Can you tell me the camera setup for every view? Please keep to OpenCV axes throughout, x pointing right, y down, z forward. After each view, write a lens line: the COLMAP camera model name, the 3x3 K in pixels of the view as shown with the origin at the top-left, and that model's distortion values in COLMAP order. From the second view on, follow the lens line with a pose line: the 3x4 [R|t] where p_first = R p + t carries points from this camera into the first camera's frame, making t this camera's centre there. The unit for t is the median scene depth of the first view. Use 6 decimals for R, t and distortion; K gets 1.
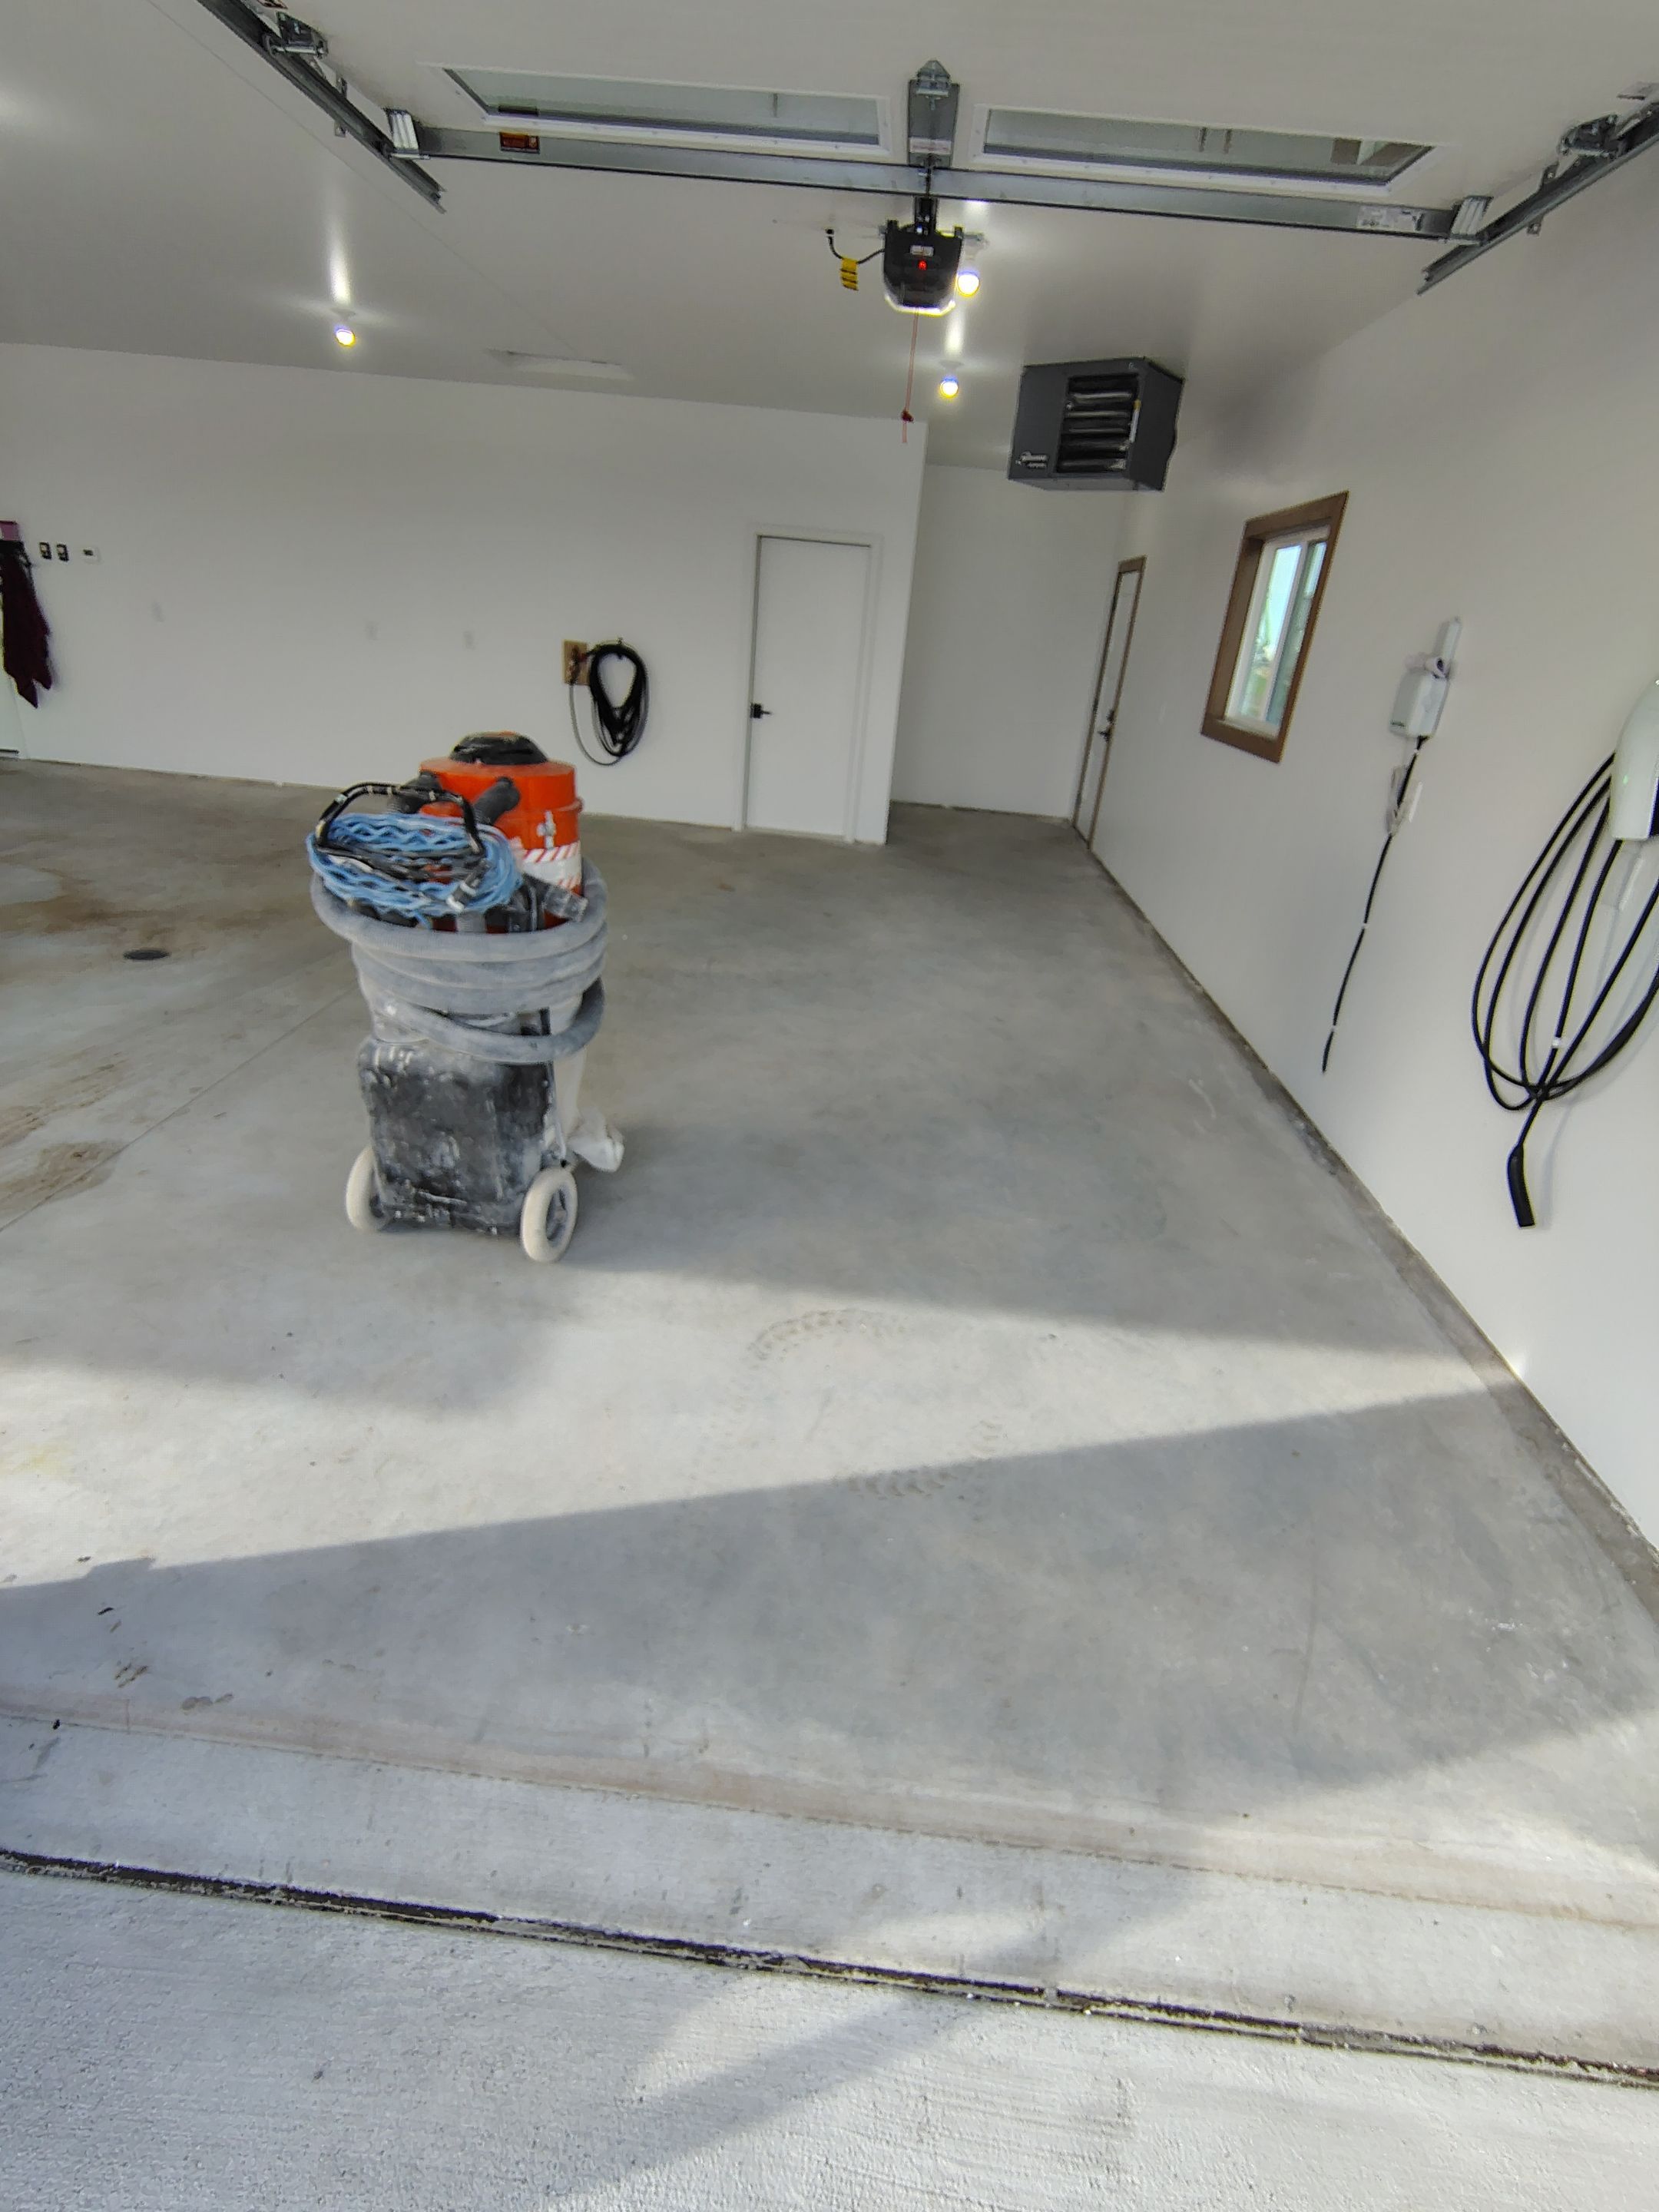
lens RADIAL K [[1056.9, 0, 821.7], [0, 1056.9, 1115.4], [0, 0, 1]] dist [-0.003673, 0.004830]
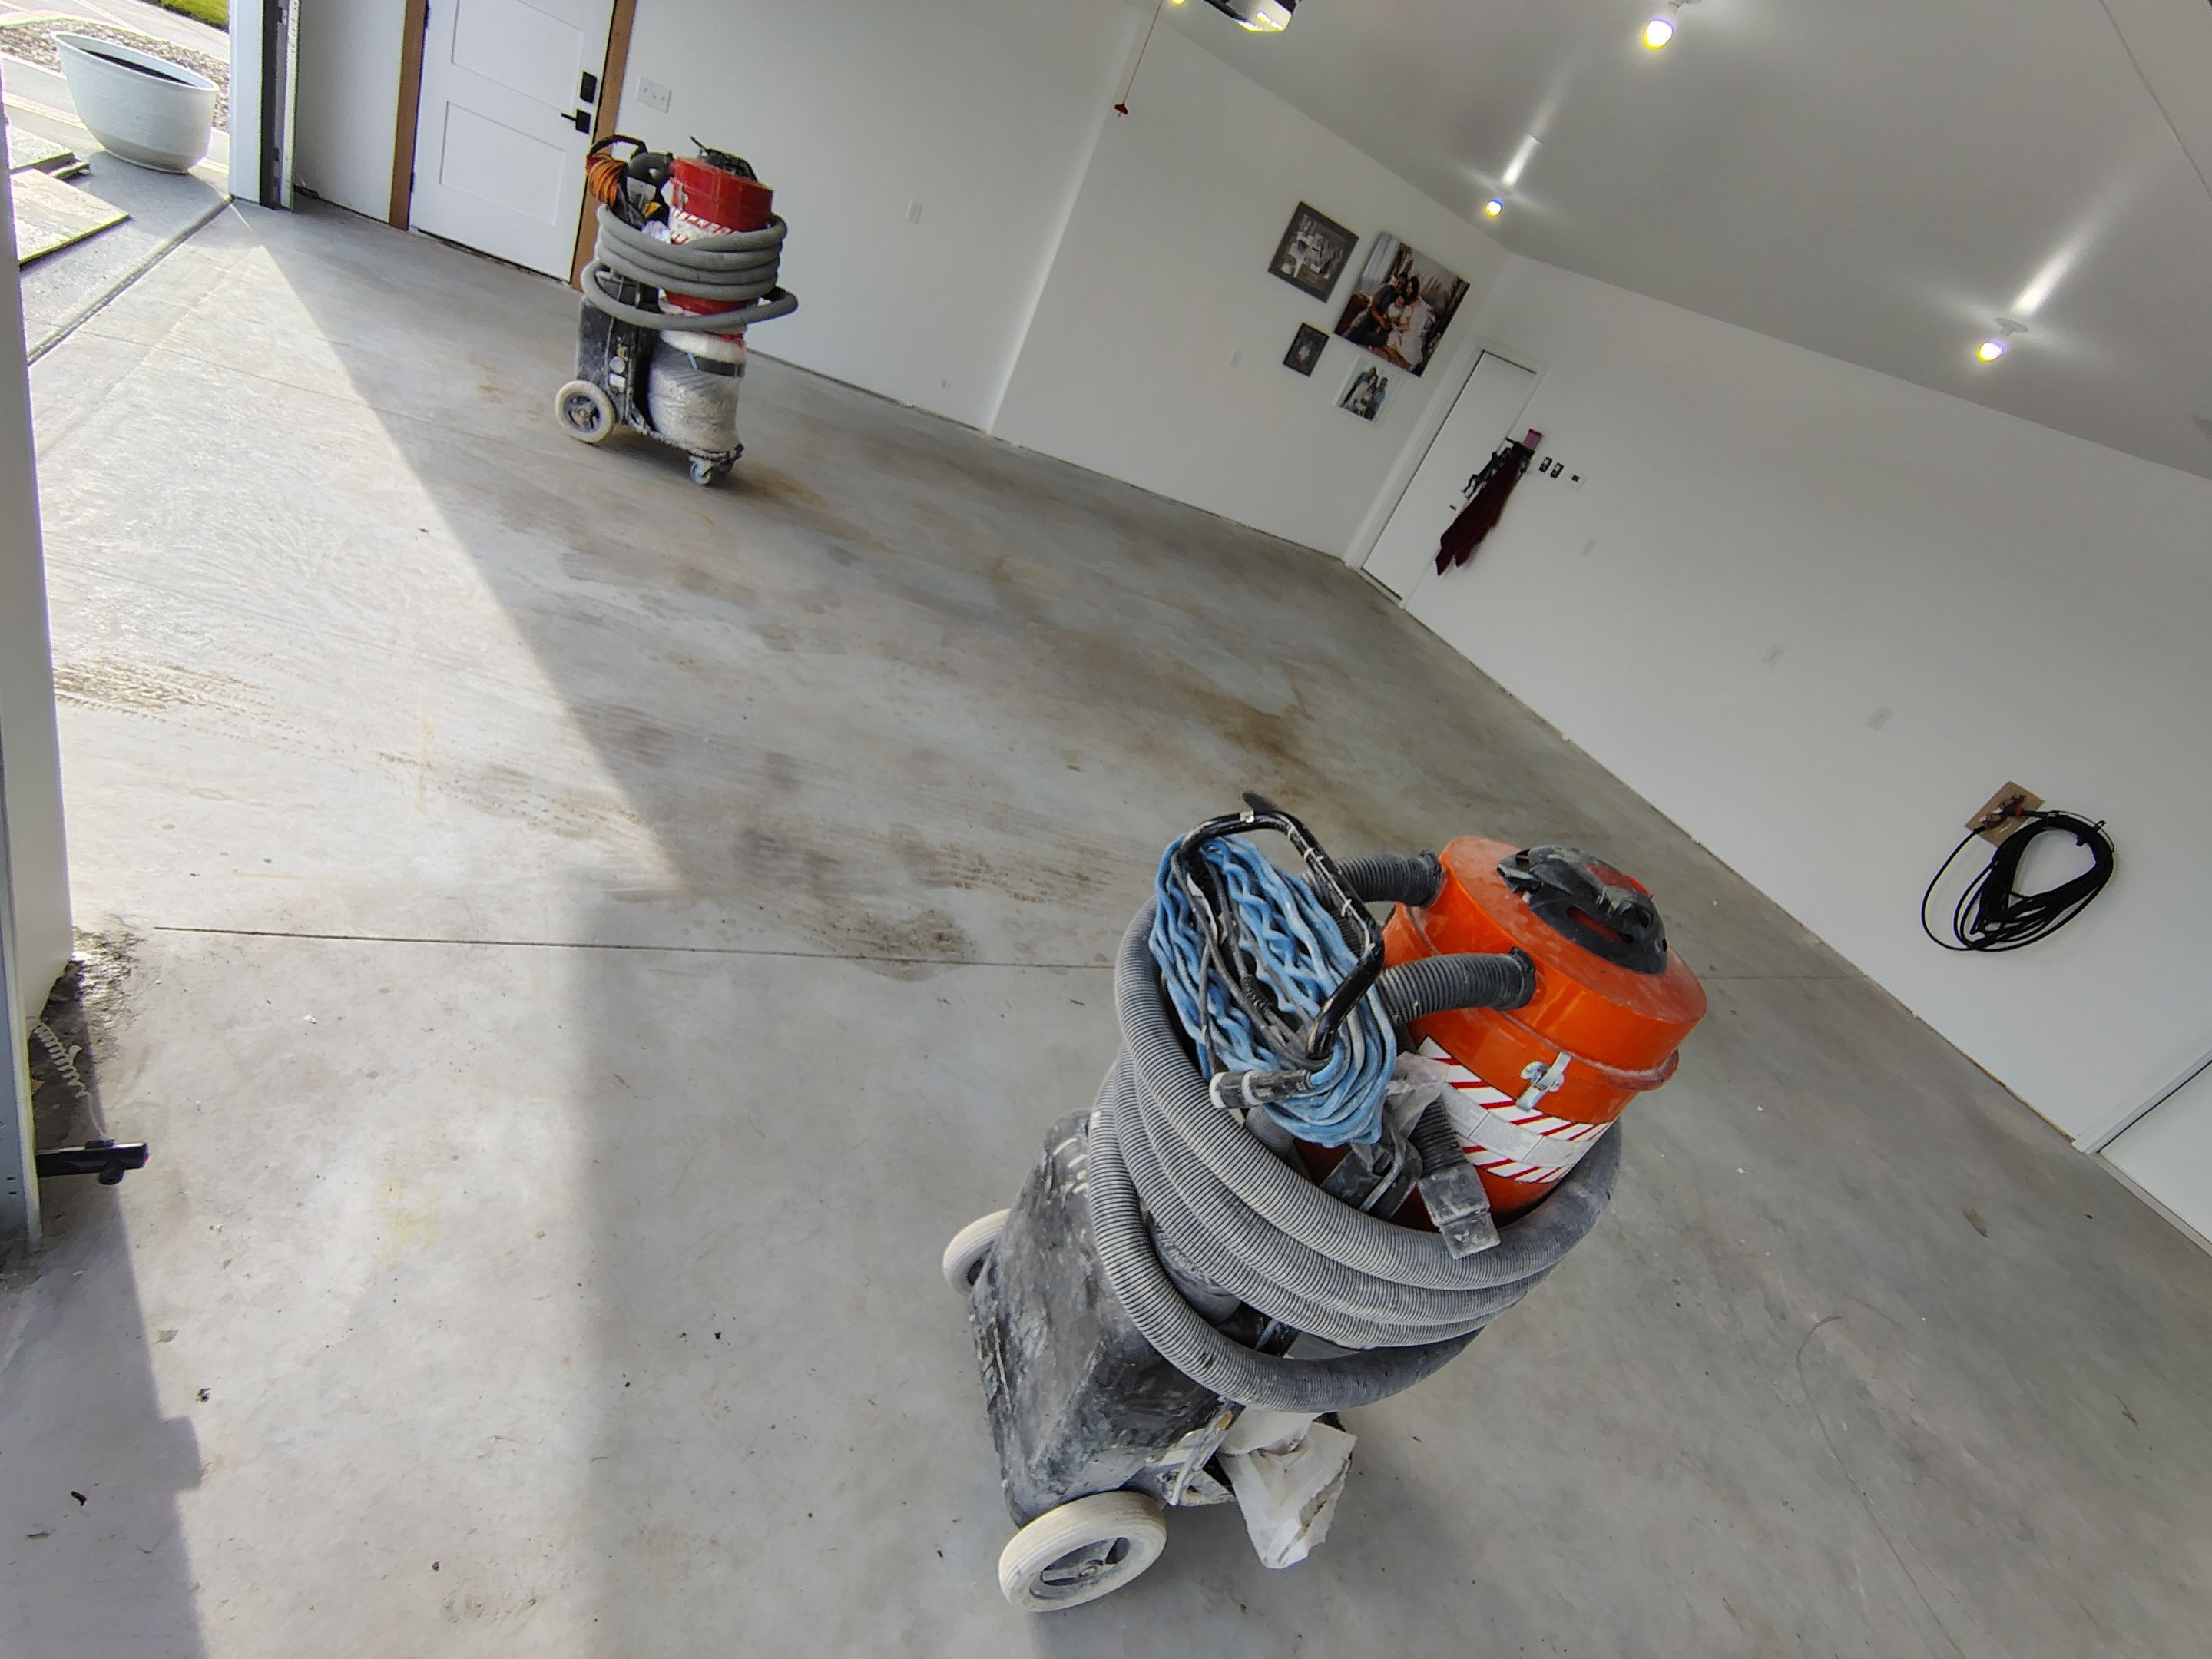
lens RADIAL K [[1056.9, 0, 1101.2], [0, 1056.9, 831.8], [0, 0, 1]] dist [-0.003673, 0.004830]
pose [[0.476526, 0.543697, -0.690881, -0.063519], [-0.674721, 0.729968, 0.109077, -0.211622], [0.563626, 0.414174, 0.714693, 0.383226]]
